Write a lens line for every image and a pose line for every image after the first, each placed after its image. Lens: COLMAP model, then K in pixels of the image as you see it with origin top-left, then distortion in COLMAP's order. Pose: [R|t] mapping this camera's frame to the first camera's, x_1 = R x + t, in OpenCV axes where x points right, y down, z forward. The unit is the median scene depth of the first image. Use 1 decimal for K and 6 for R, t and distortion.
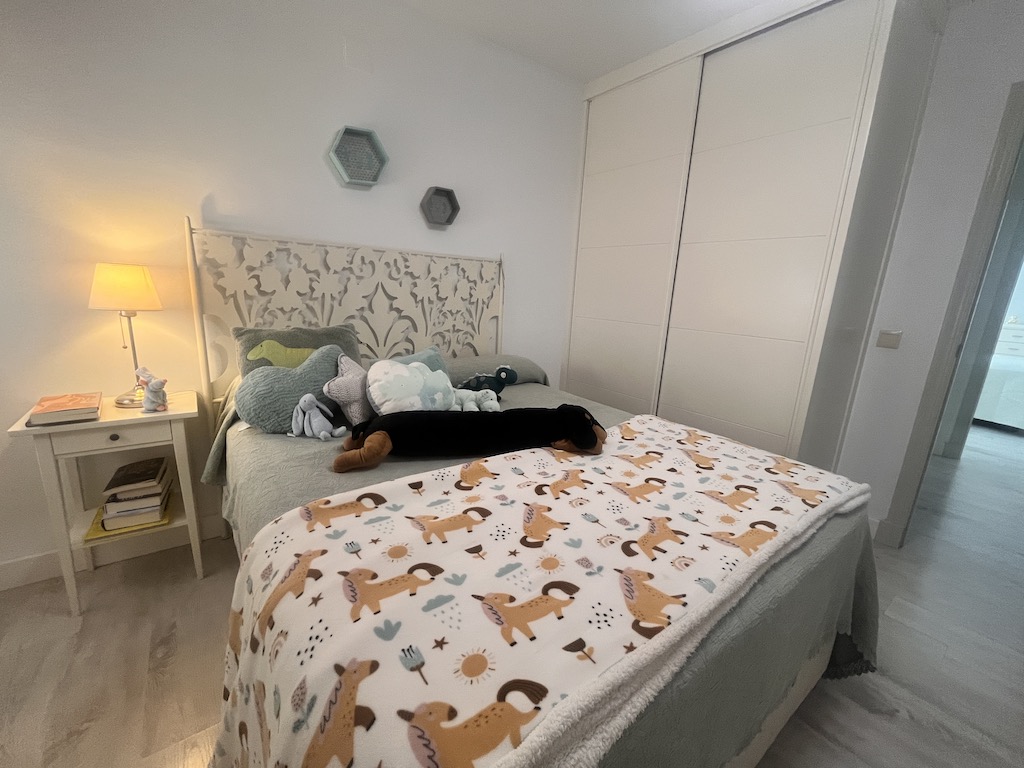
lens RADIAL K [[417.4, 0, 512.1], [0, 417.4, 385.5], [0, 0, 1]] dist [-0.002249, -0.000790]
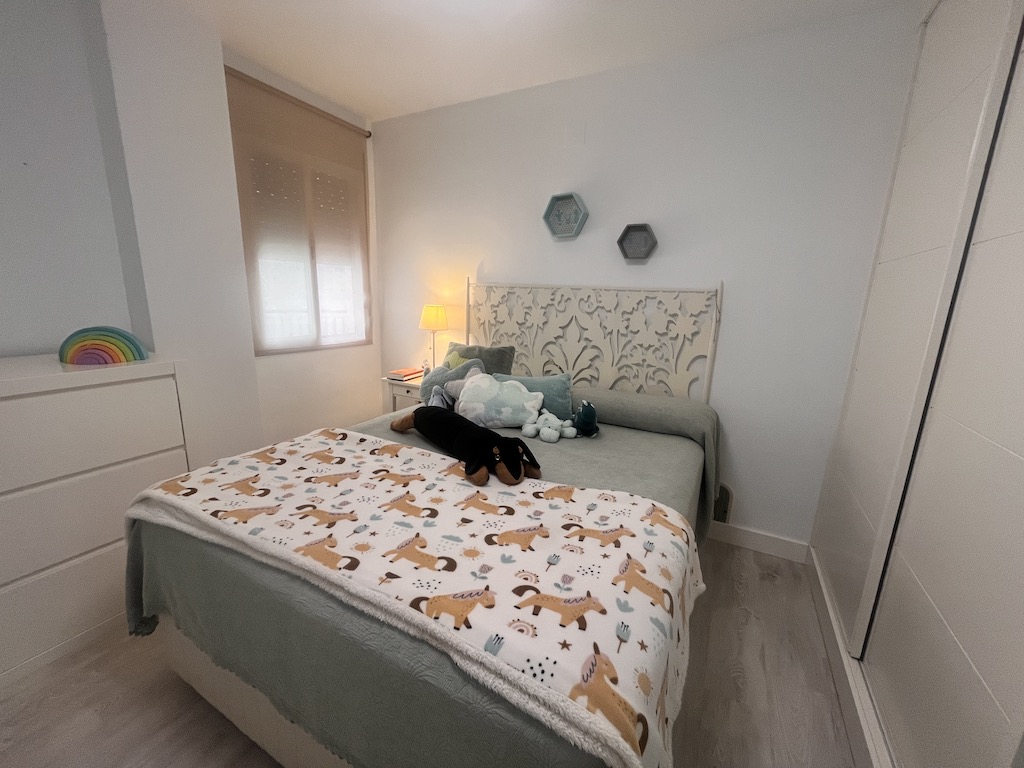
lens RADIAL K [[417.4, 0, 512.0], [0, 417.4, 383.3], [0, 0, 1]] dist [-0.002249, -0.000790]
pose [[0.423231, 0.154354, -0.892777, 0.965404], [-0.215246, 0.974299, 0.066409, -0.142771], [0.880082, 0.164060, 0.445577, 0.498540]]
